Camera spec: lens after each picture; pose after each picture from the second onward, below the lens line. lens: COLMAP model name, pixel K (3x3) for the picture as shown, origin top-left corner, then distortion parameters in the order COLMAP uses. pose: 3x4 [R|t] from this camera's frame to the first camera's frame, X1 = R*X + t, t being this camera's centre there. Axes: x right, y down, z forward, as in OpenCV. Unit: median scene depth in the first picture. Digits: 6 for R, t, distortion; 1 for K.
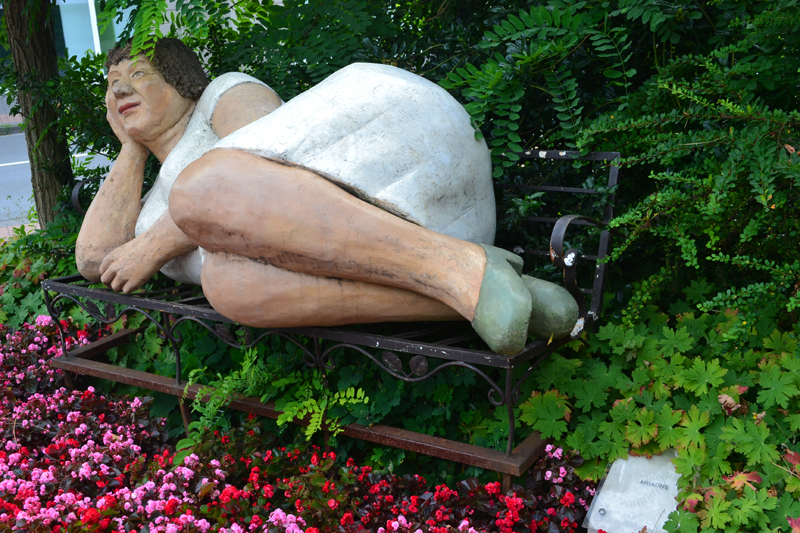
lens RADIAL K [[925.5, 0, 400.0], [0, 925.5, 266.5], [0, 0, 1]] dist [-0.022869, -0.018216]
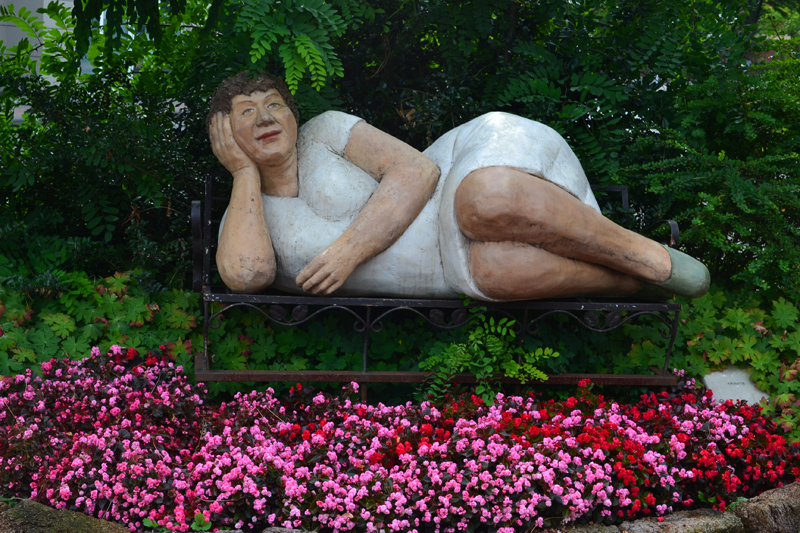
lens RADIAL K [[1367.5, 0, 400.0], [0, 1367.5, 266.5], [0, 0, 1]] dist [0.009149, 0.043511]
pose [[0.749967, -0.000257, 0.661475, -1.673965], [0.085346, 0.991679, -0.096379, 0.206295], [-0.655946, 0.128735, 0.743748, -0.398779]]
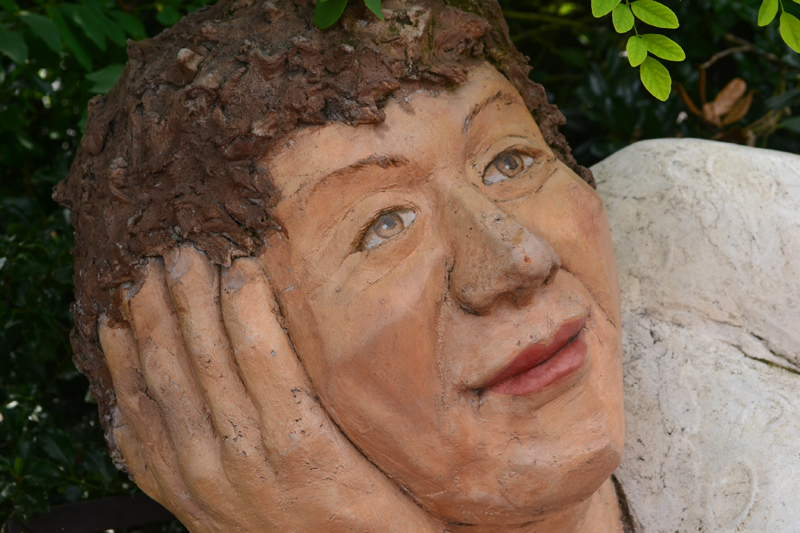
lens RADIAL K [[1845.0, 0, 400.0], [0, 1845.0, 266.5], [0, 0, 1]] dist [-0.037250, -0.070846]
pose [[0.524671, -0.101124, 0.845278, -0.806261], [0.249693, 0.967530, -0.039237, -0.239603], [-0.813863, 0.231647, 0.532885, 1.099501]]
